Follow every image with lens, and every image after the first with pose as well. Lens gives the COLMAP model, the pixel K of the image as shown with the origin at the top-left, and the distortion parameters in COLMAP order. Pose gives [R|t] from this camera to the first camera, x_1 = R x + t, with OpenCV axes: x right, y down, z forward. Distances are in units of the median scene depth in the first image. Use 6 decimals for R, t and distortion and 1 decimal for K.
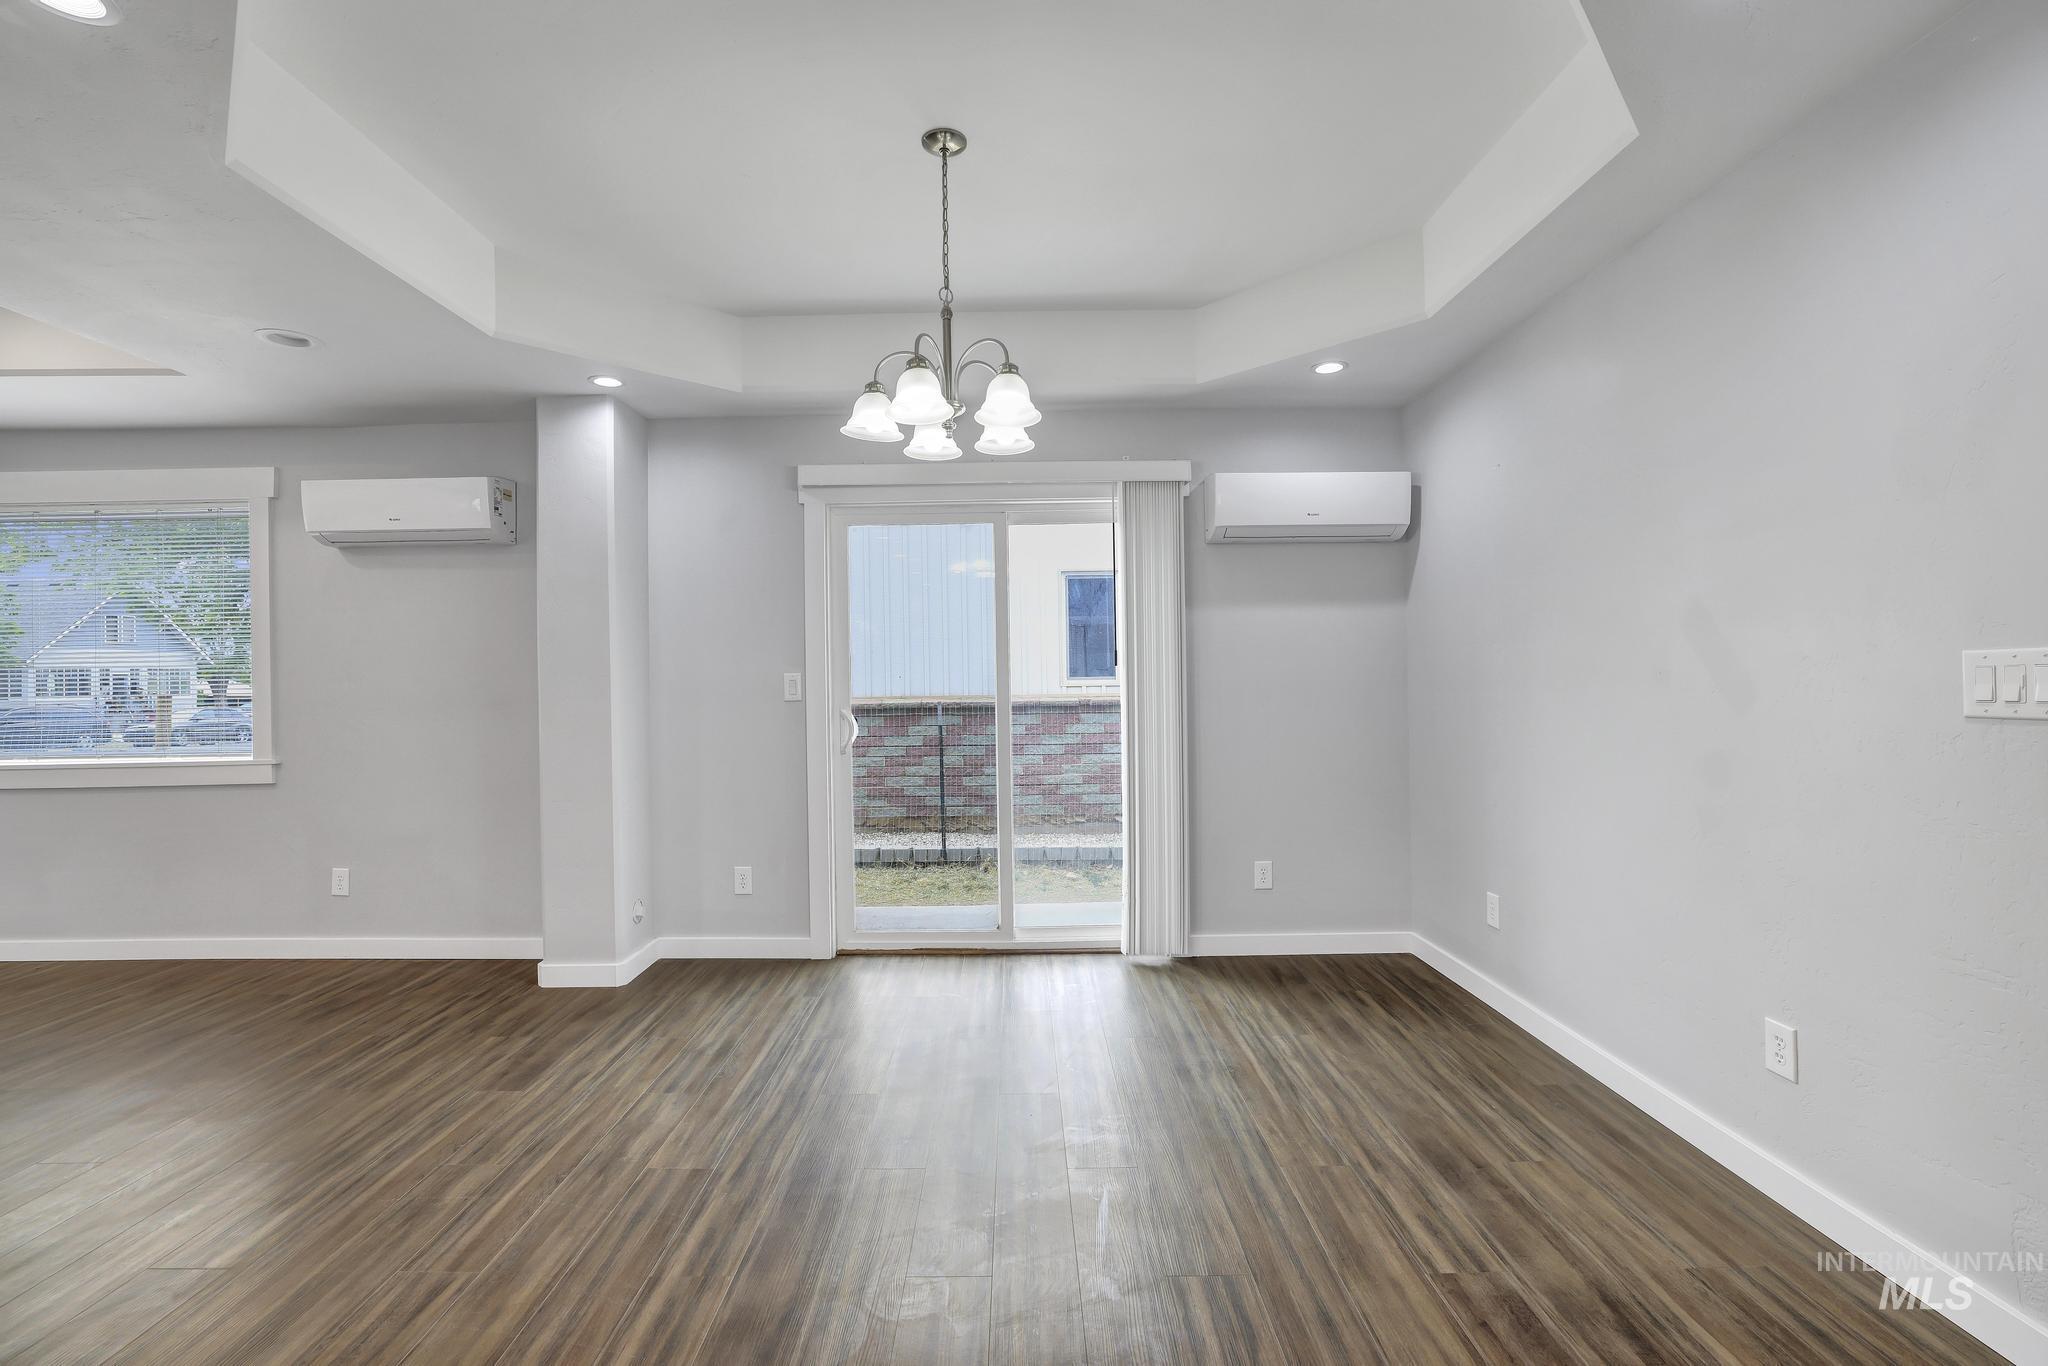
lens RADIAL K [[885.7, 0, 1016.6], [0, 885.7, 691.4], [0, 0, 1]] dist [0.000041, 0.000313]
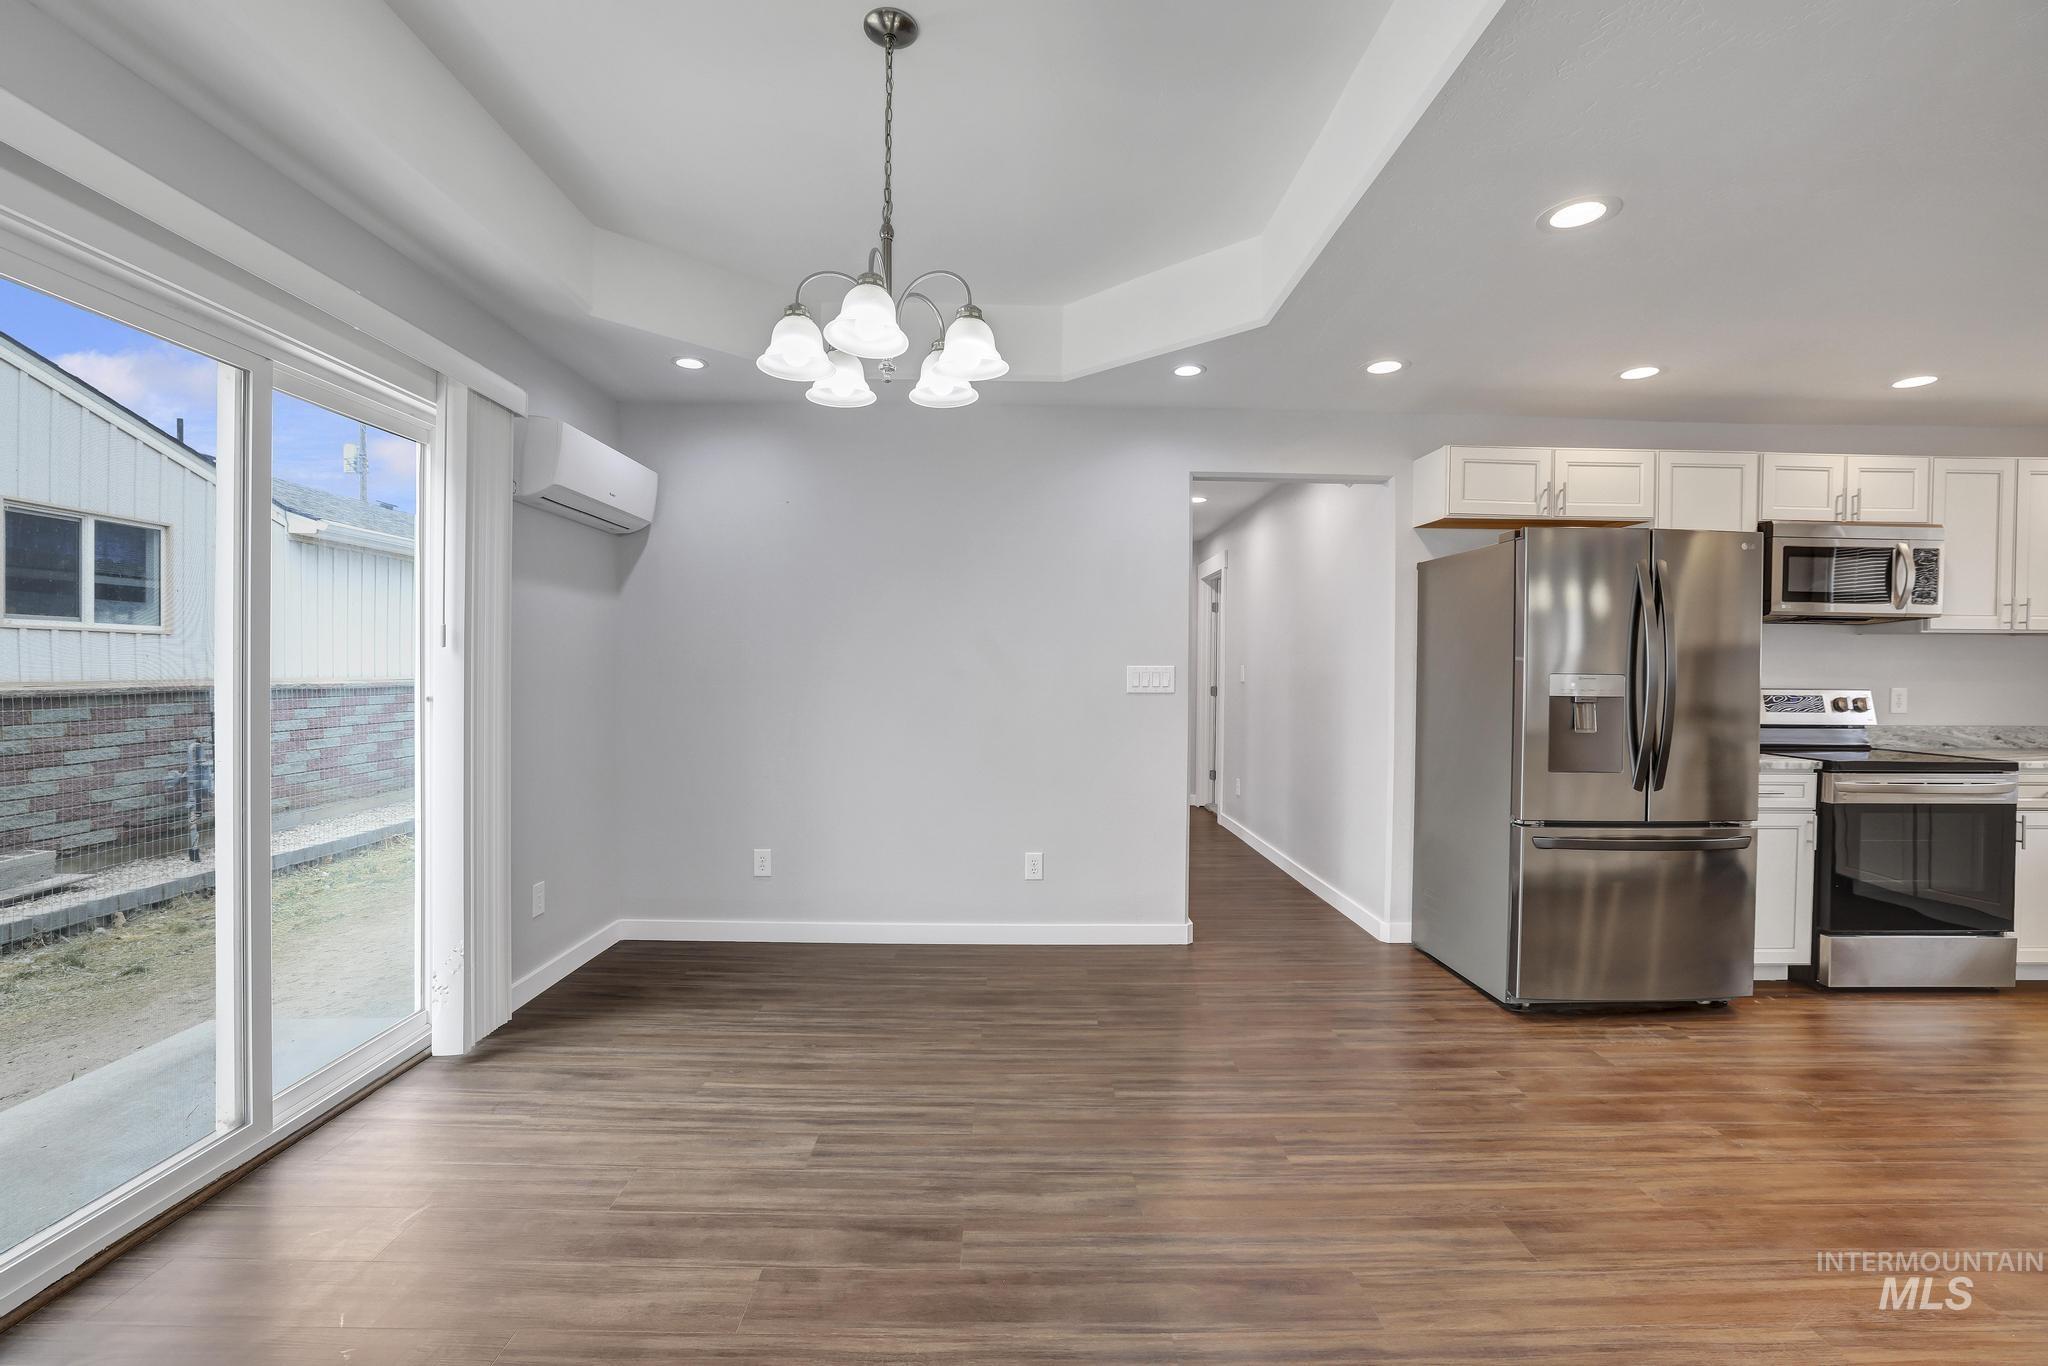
lens RADIAL K [[885.7, 0, 1018.9], [0, 885.7, 677.1], [0, 0, 1]] dist [0.000041, 0.000313]
pose [[-0.010758, 0.015058, 0.999829, -0.739031], [-0.000592, 0.999886, -0.015065, 0.011096], [-0.999942, -0.000754, -0.010748, 0.708738]]
